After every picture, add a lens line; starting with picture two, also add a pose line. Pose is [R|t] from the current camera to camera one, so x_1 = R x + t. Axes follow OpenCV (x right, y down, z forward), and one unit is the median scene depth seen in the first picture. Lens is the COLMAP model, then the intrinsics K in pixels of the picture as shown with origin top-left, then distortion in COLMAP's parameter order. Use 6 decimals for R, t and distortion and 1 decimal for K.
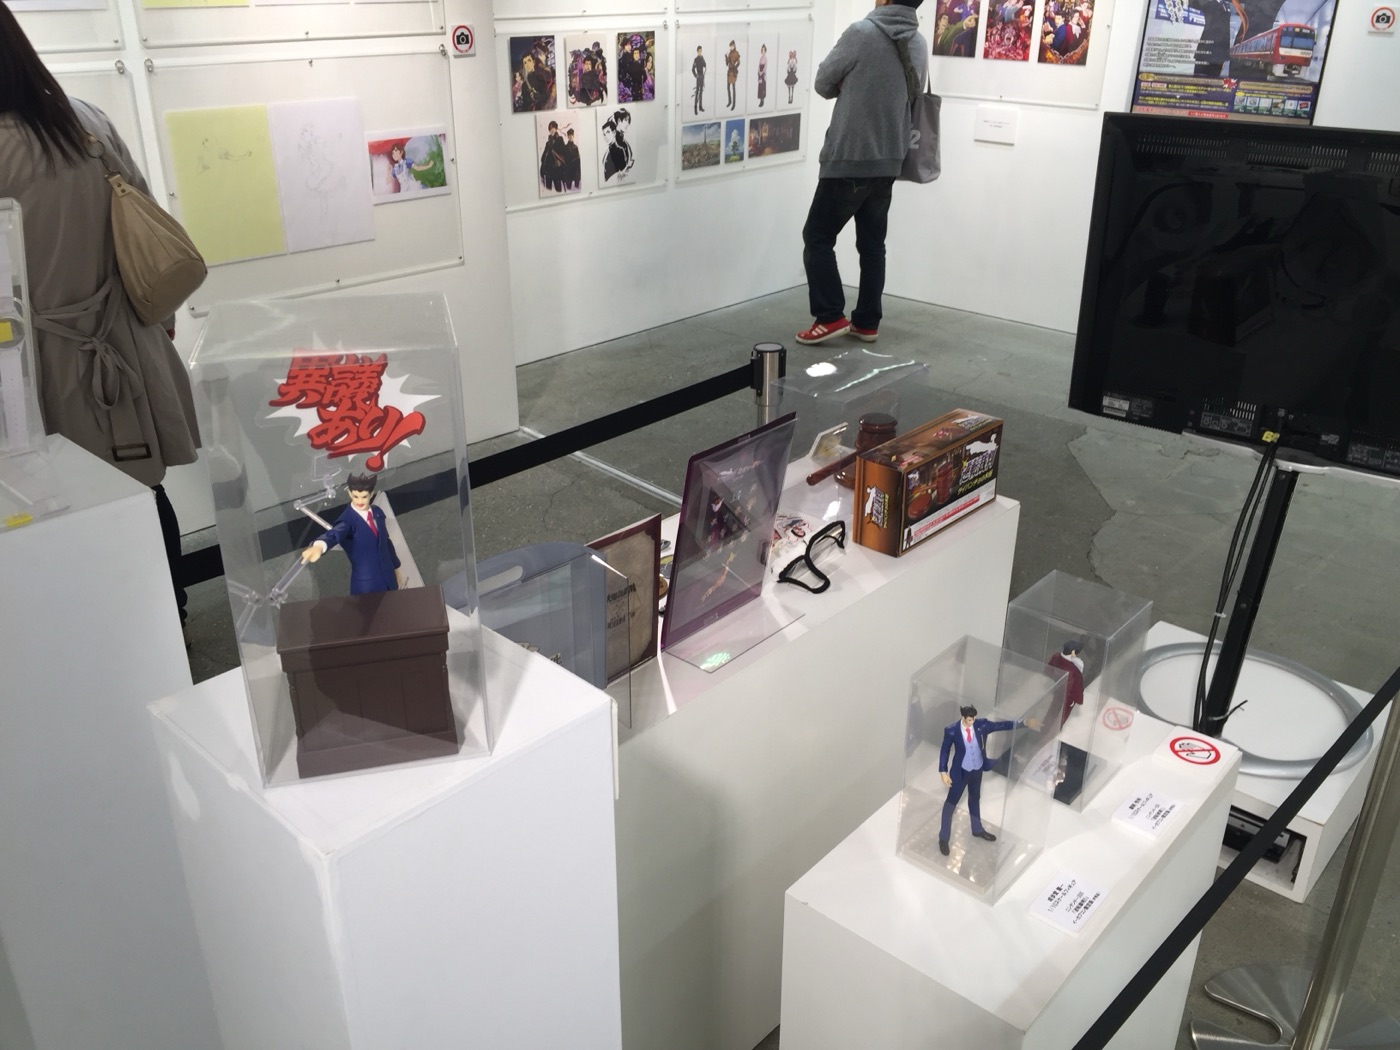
lens RADIAL K [[1192.9, 0, 699.0], [0, 1192.9, 523.0], [0, 0, 1]] dist [0.048189, -0.023463]
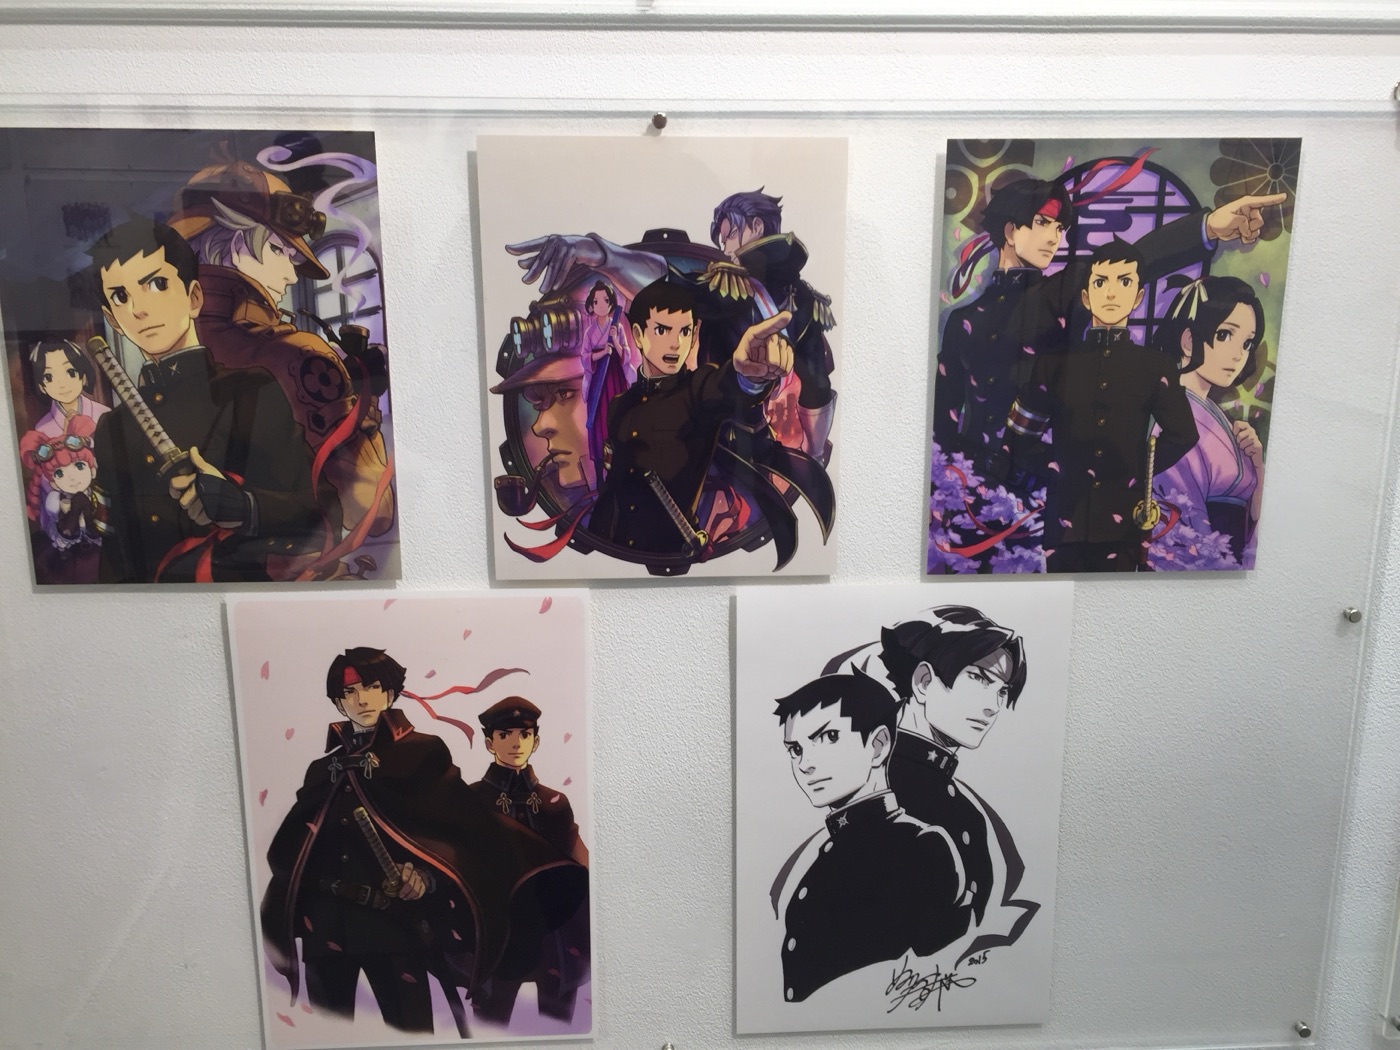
lens RADIAL K [[1192.9, 0, 700.7], [0, 1192.9, 523.2], [0, 0, 1]] dist [0.048189, -0.023463]
pose [[0.722563, 0.145031, -0.675921, 0.015903], [-0.290243, 0.951041, -0.106210, -0.339496], [0.627424, 0.272925, 0.729281, 0.887894]]
